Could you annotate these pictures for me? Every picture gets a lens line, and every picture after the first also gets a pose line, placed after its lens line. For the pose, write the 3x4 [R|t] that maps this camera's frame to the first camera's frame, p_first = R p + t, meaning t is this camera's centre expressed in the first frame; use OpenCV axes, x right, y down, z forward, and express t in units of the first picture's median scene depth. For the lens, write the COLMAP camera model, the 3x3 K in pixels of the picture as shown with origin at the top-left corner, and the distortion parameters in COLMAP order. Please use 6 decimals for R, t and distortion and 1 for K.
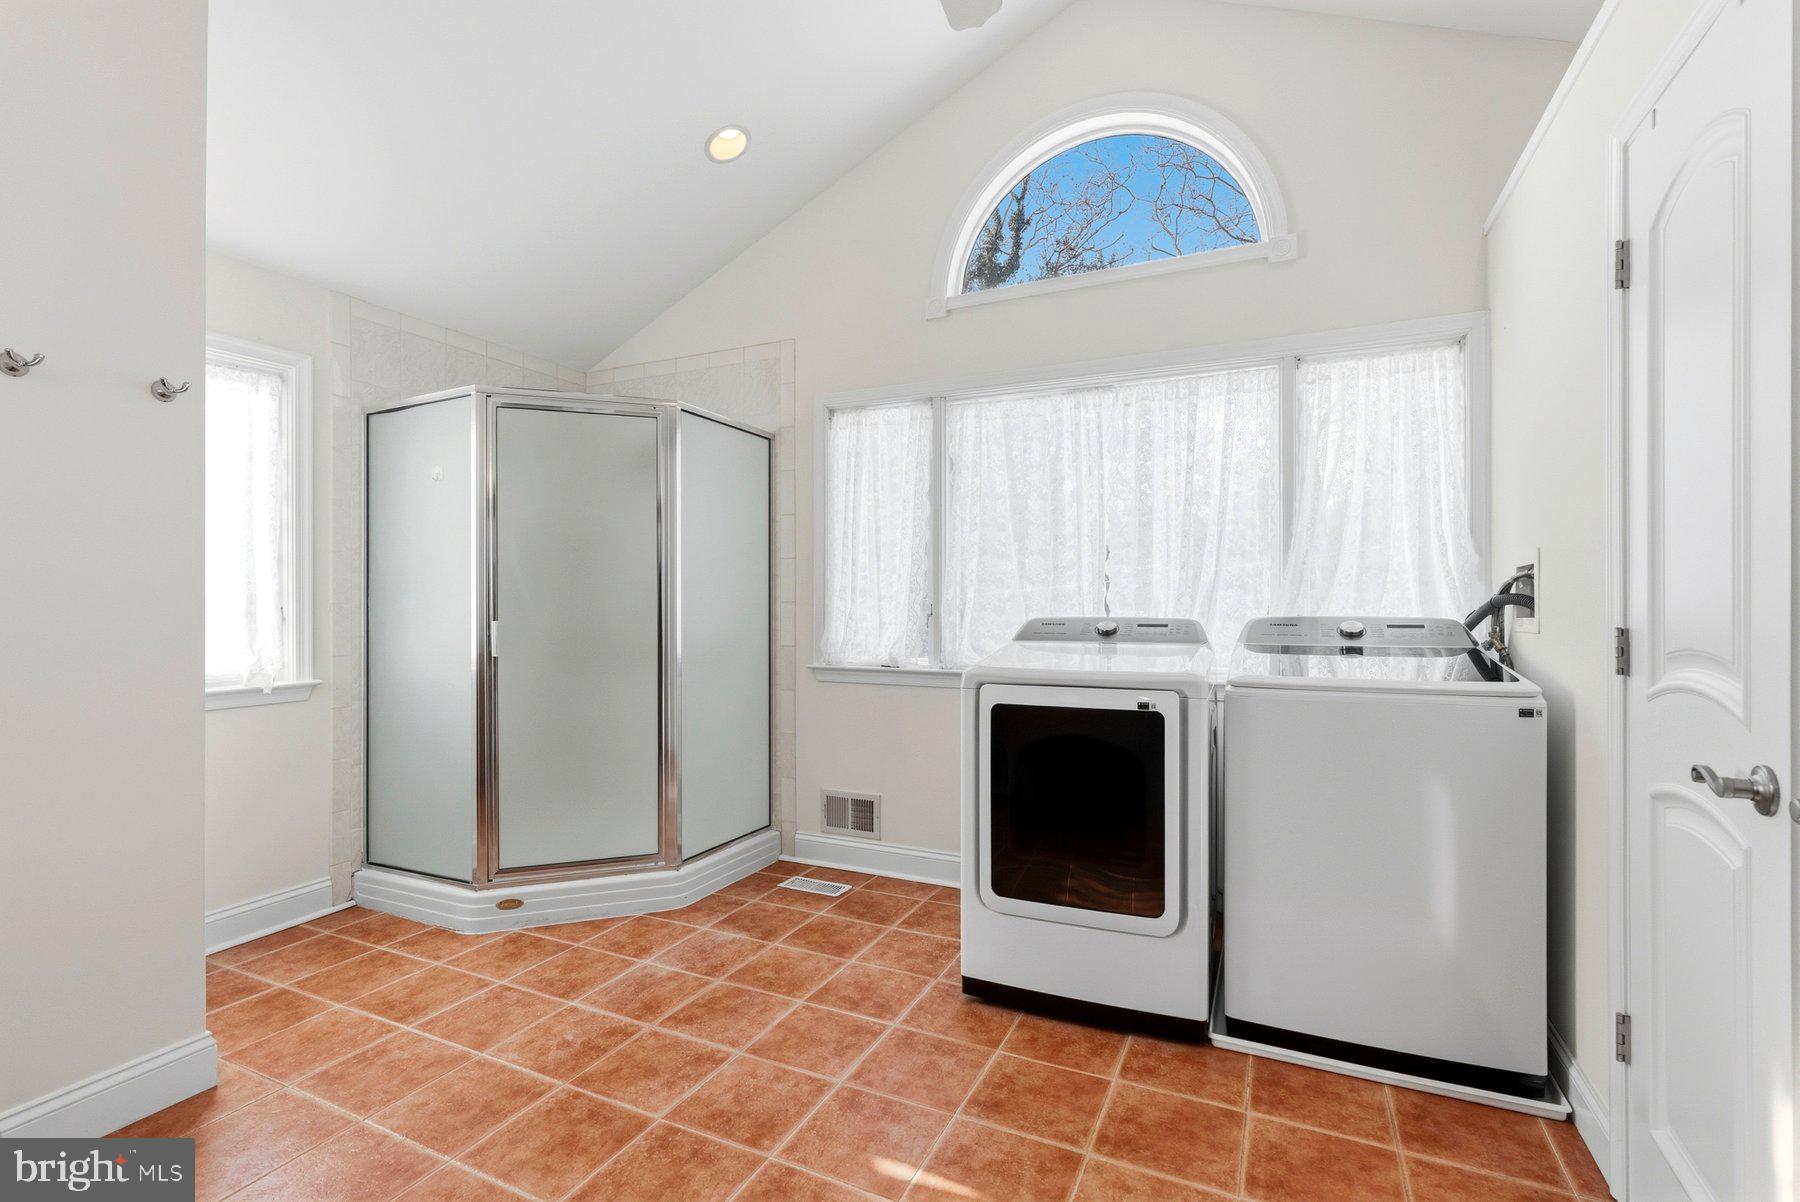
lens RADIAL K [[829.2, 0, 896.4], [0, 829.2, 600.2], [0, 0, 1]] dist [0.004127, 0.000918]
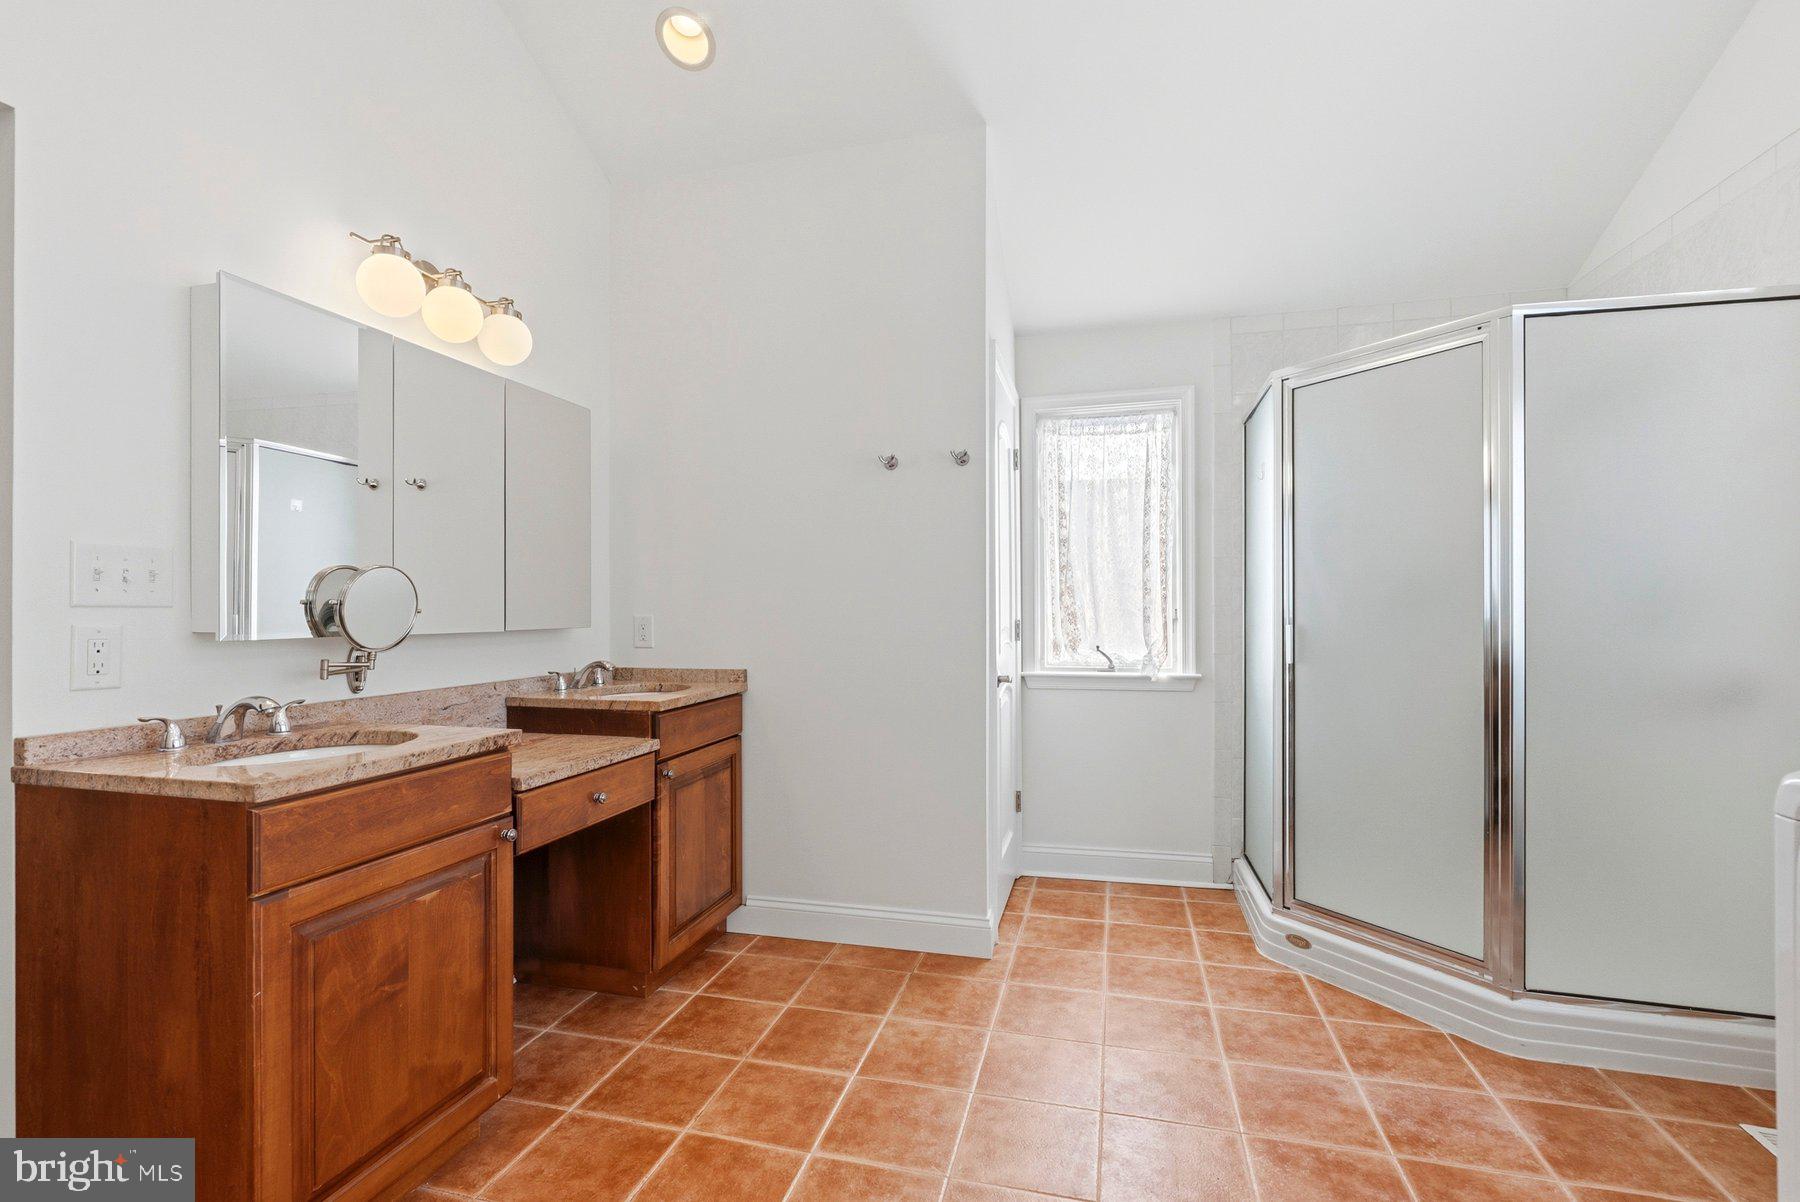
lens RADIAL K [[829.2, 0, 892.5], [0, 829.2, 609.0], [0, 0, 1]] dist [0.004127, 0.000918]
pose [[0.178784, 0.002095, -0.983886, 0.334143], [0.006843, 0.999971, 0.003373, 0.001833], [0.983865, -0.007336, 0.178765, 0.409008]]
